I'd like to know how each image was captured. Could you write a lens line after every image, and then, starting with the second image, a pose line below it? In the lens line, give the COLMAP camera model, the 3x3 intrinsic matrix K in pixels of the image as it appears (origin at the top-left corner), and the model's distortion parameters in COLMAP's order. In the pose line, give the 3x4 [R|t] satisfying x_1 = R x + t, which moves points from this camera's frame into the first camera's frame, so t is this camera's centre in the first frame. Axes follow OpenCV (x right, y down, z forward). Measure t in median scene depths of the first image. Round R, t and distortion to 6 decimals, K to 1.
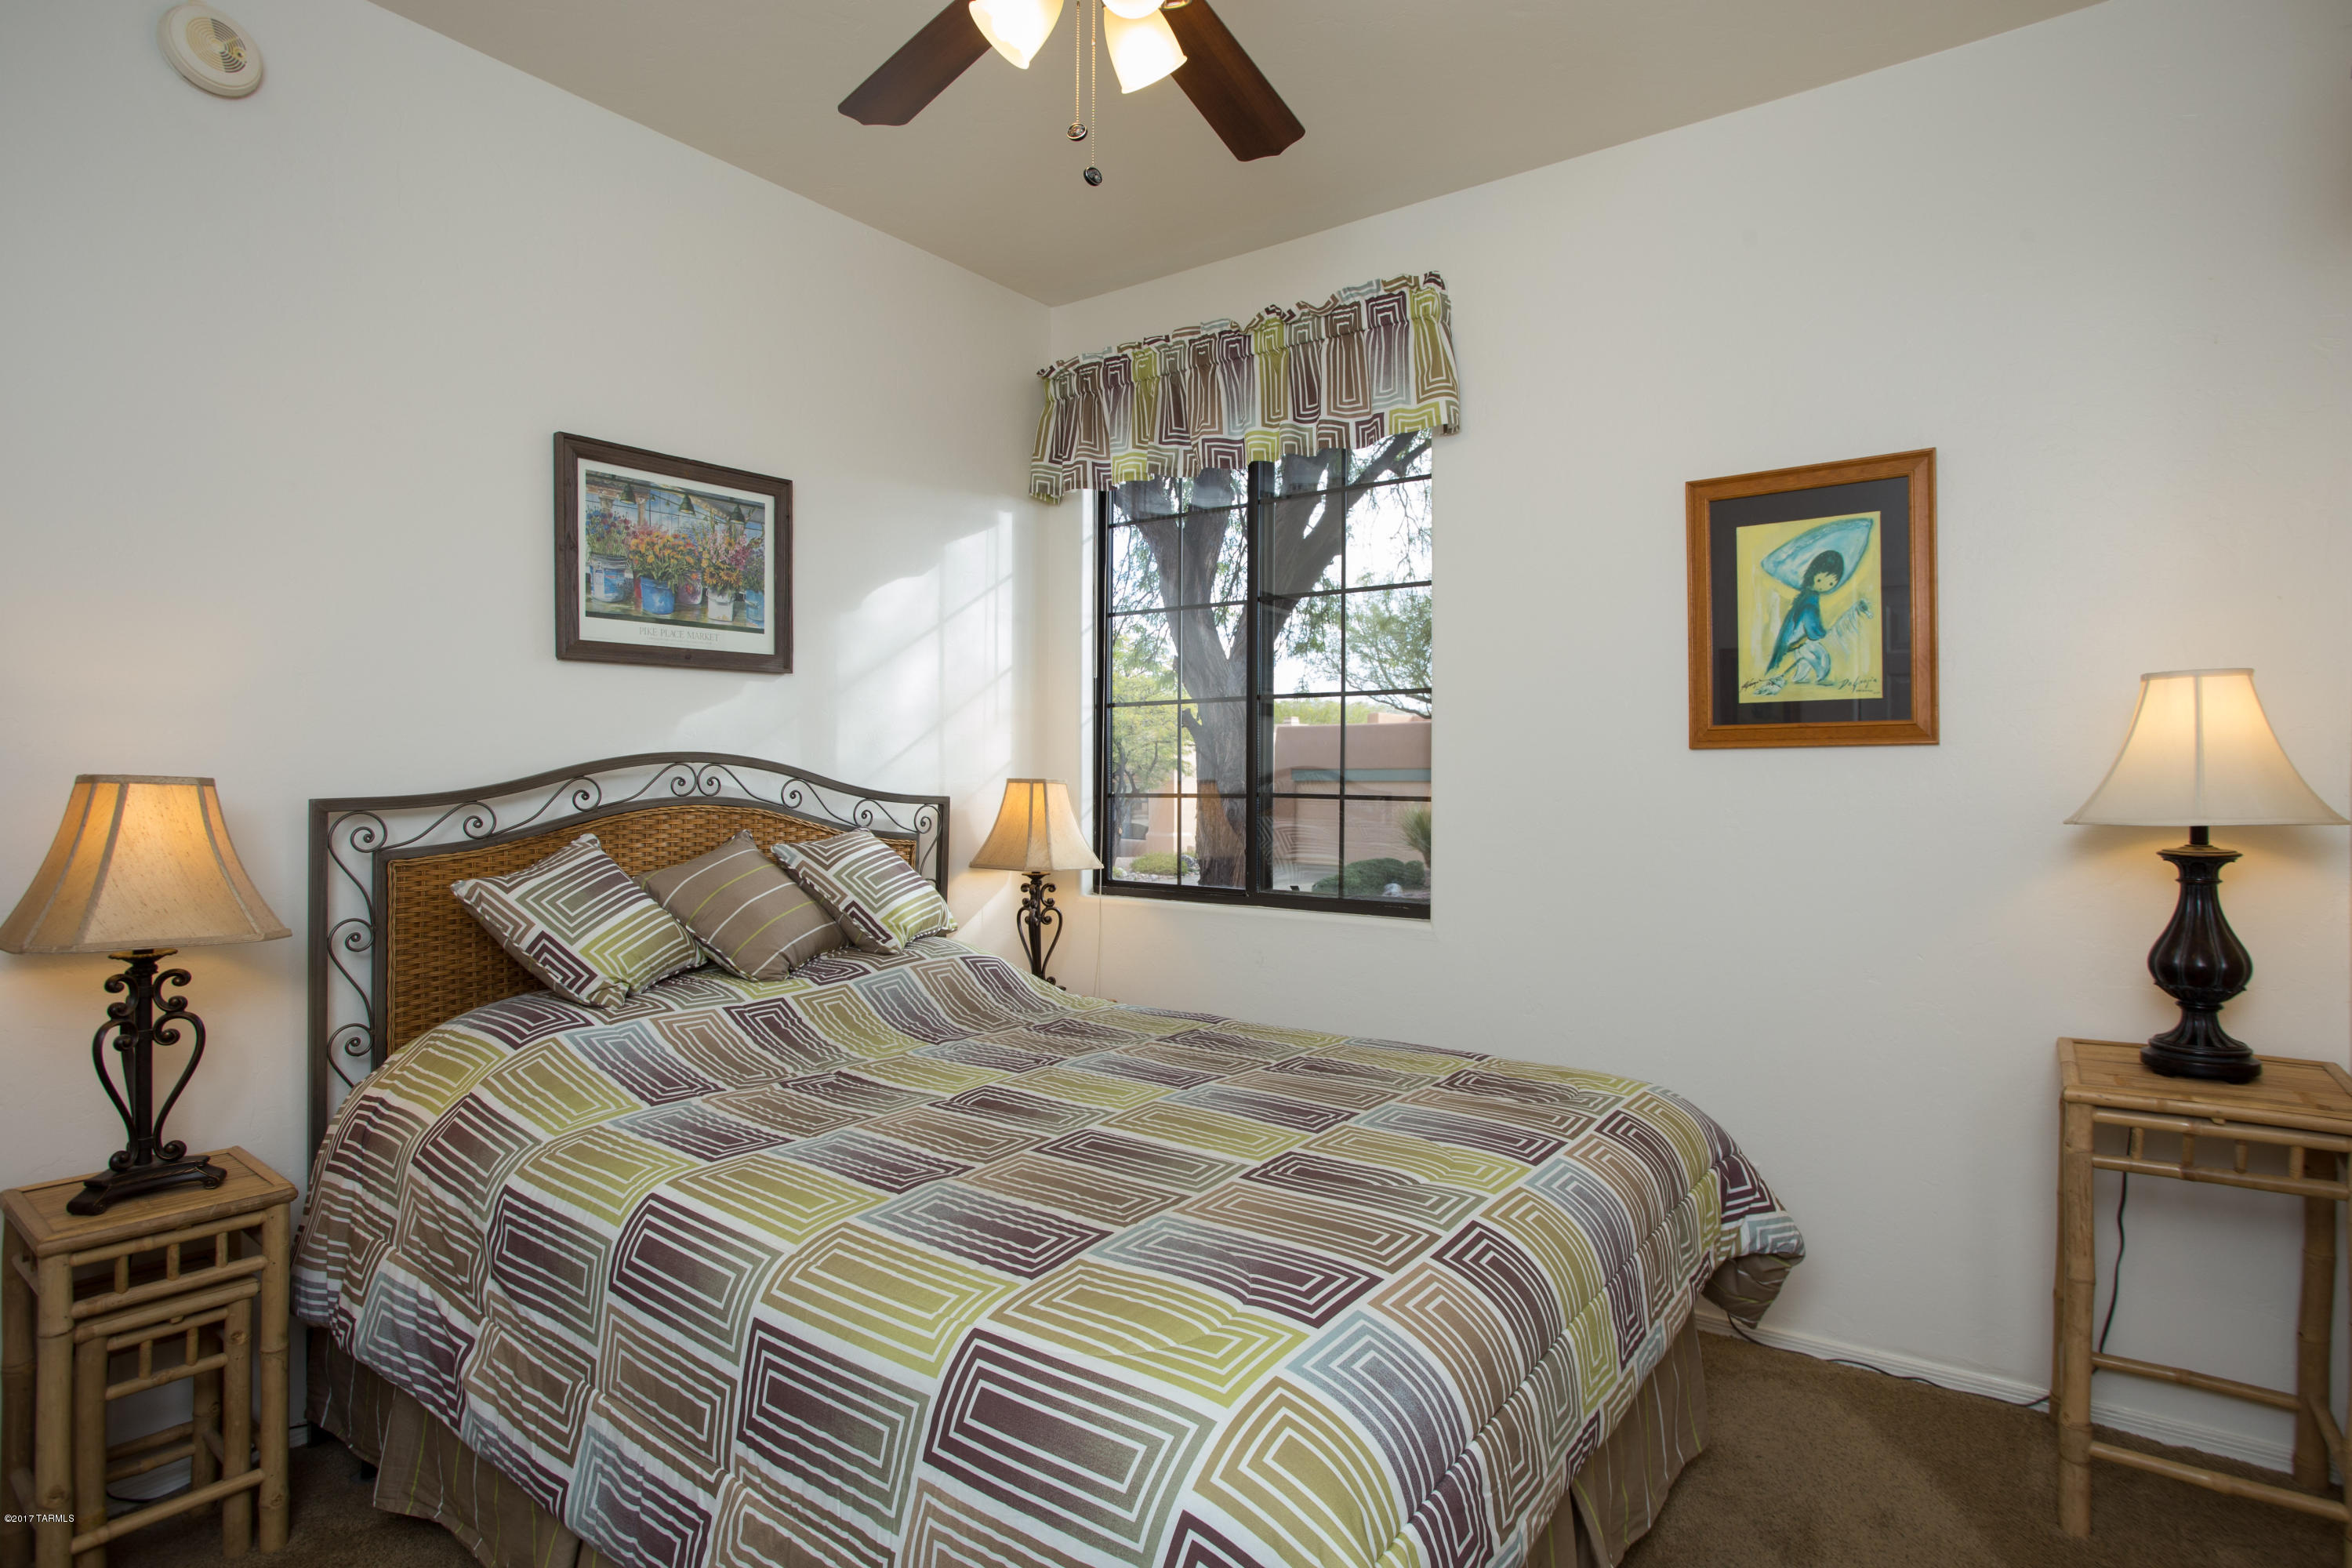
lens RADIAL K [[1198.7, 0, 1177.5], [0, 1198.7, 771.9], [0, 0, 1]] dist [-0.059217, 0.000328]
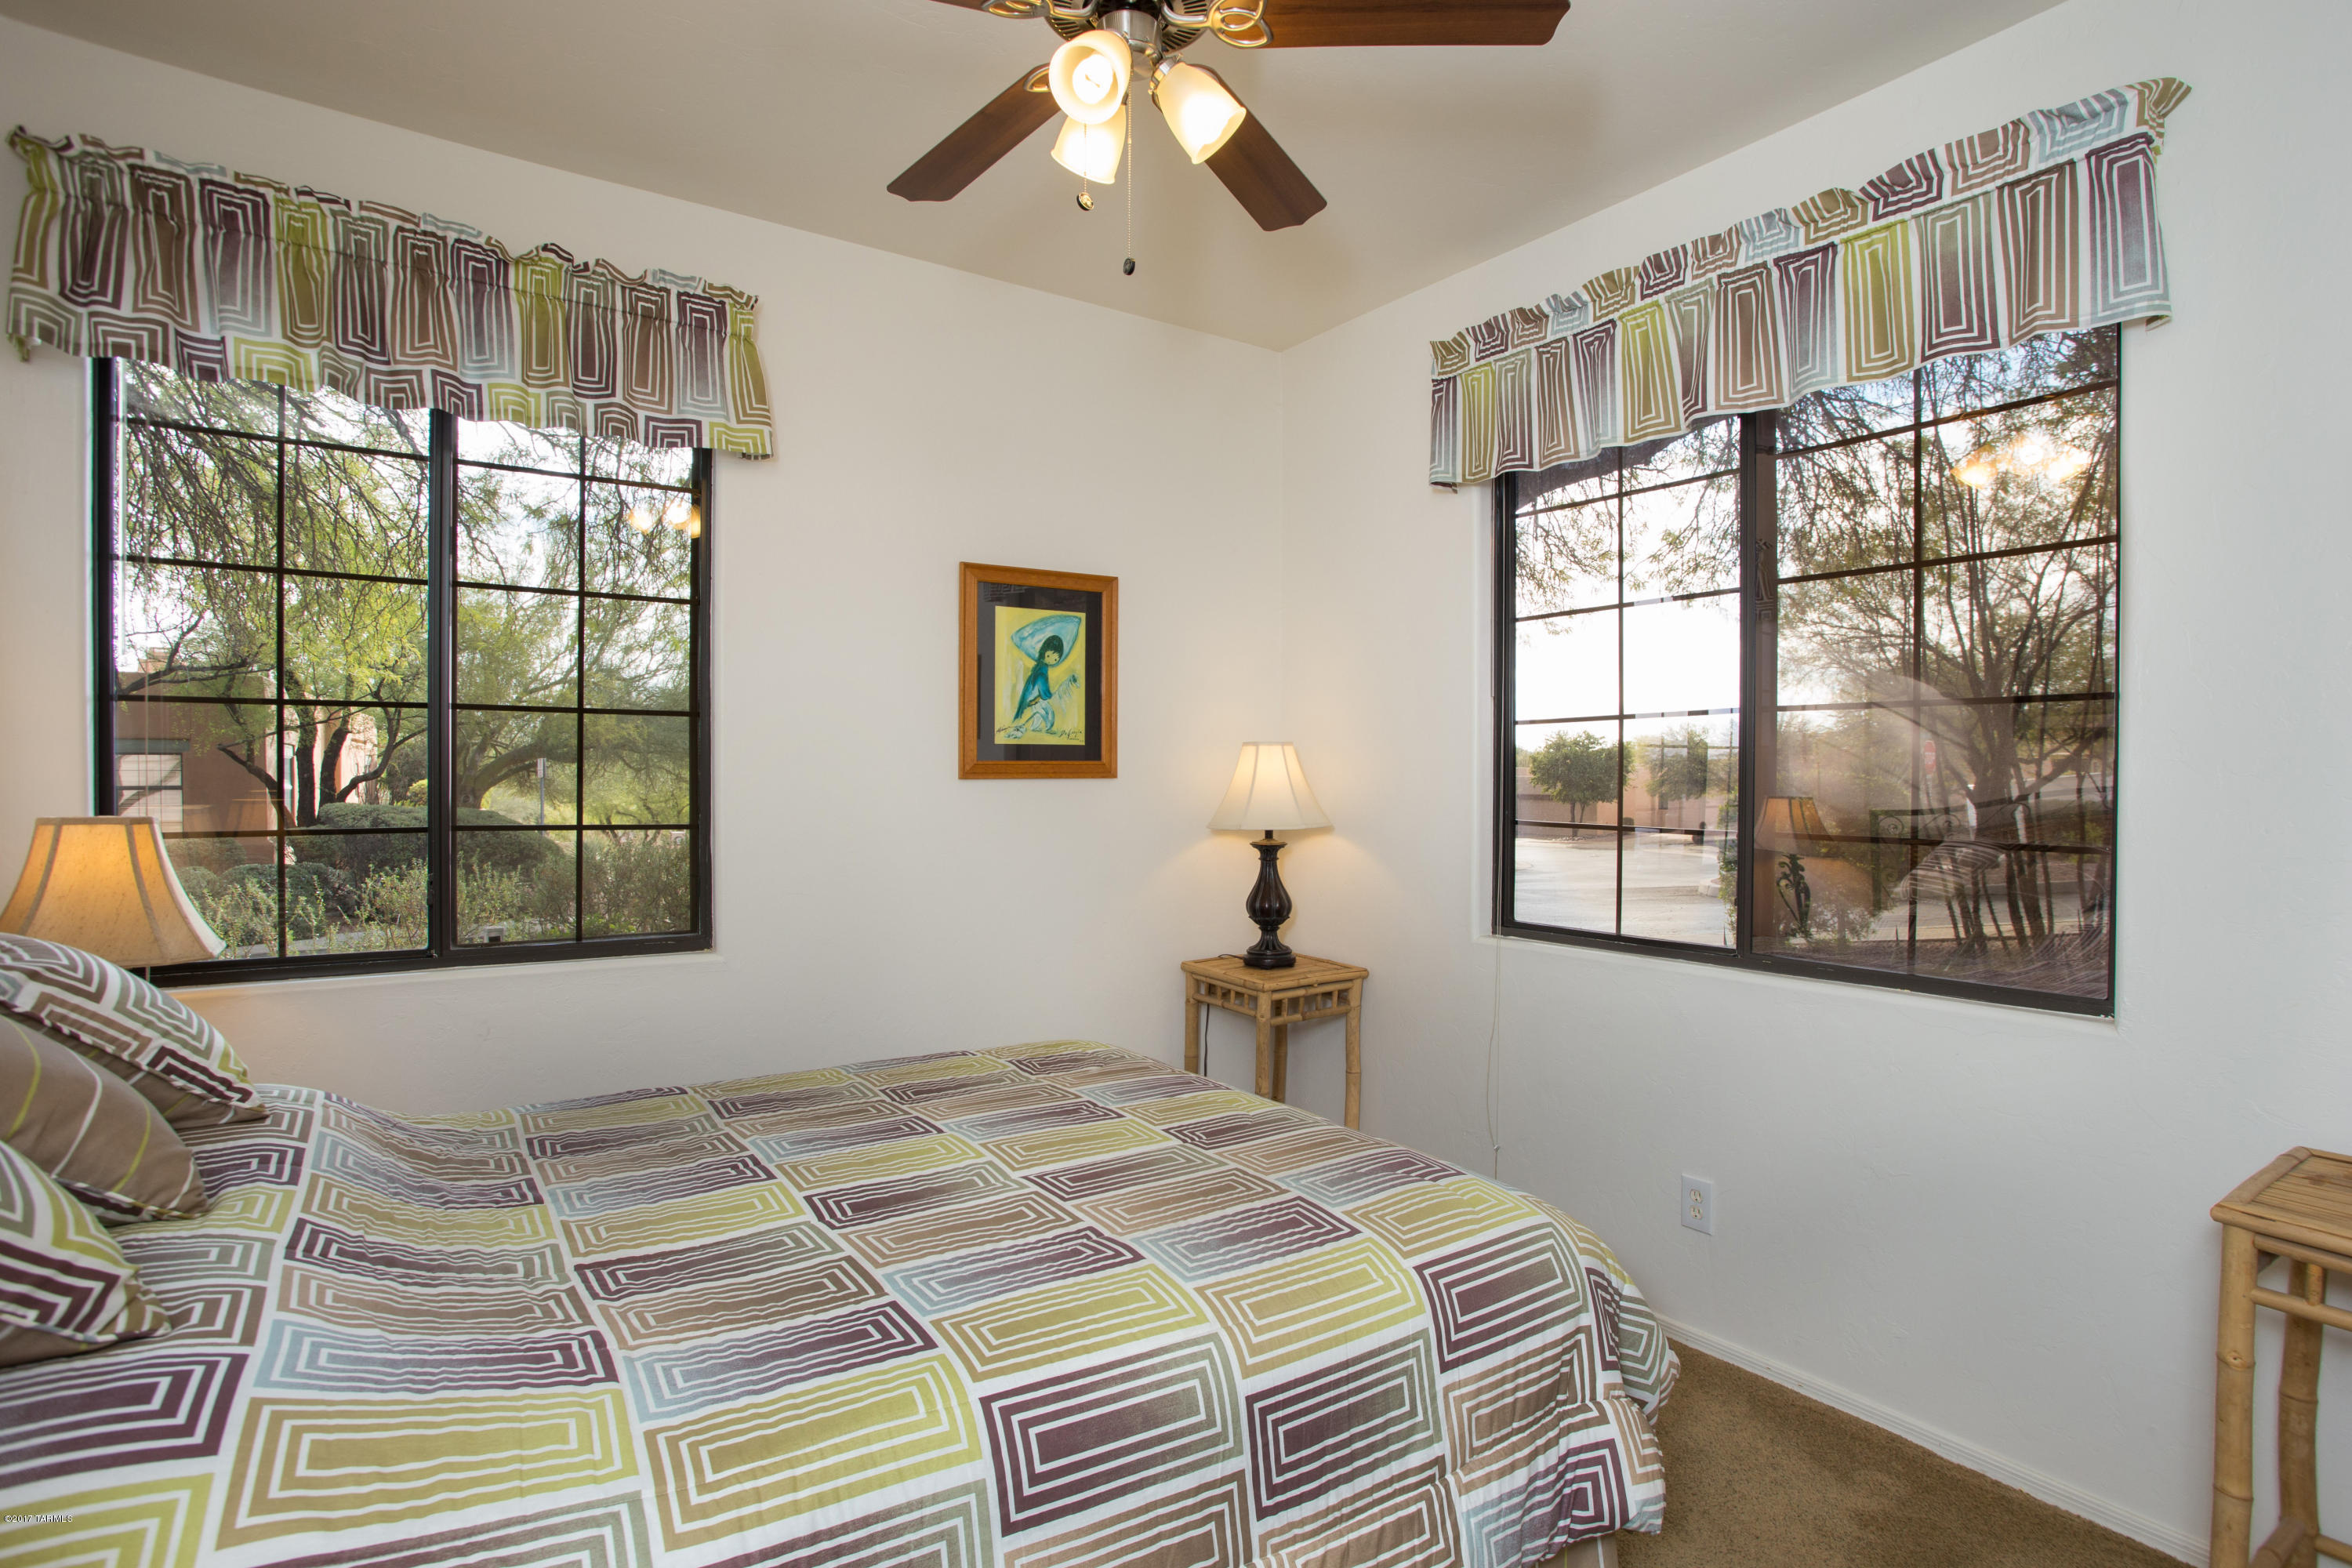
lens RADIAL K [[1192.6, 0, 1181.7], [0, 1192.6, 791.2], [0, 0, 1]] dist [-0.056870, 0.000842]
pose [[0.334529, -0.015842, 0.942252, -0.876912], [-0.007903, 0.999776, 0.019615, -0.043485], [-0.942352, -0.014008, 0.334329, 0.488868]]
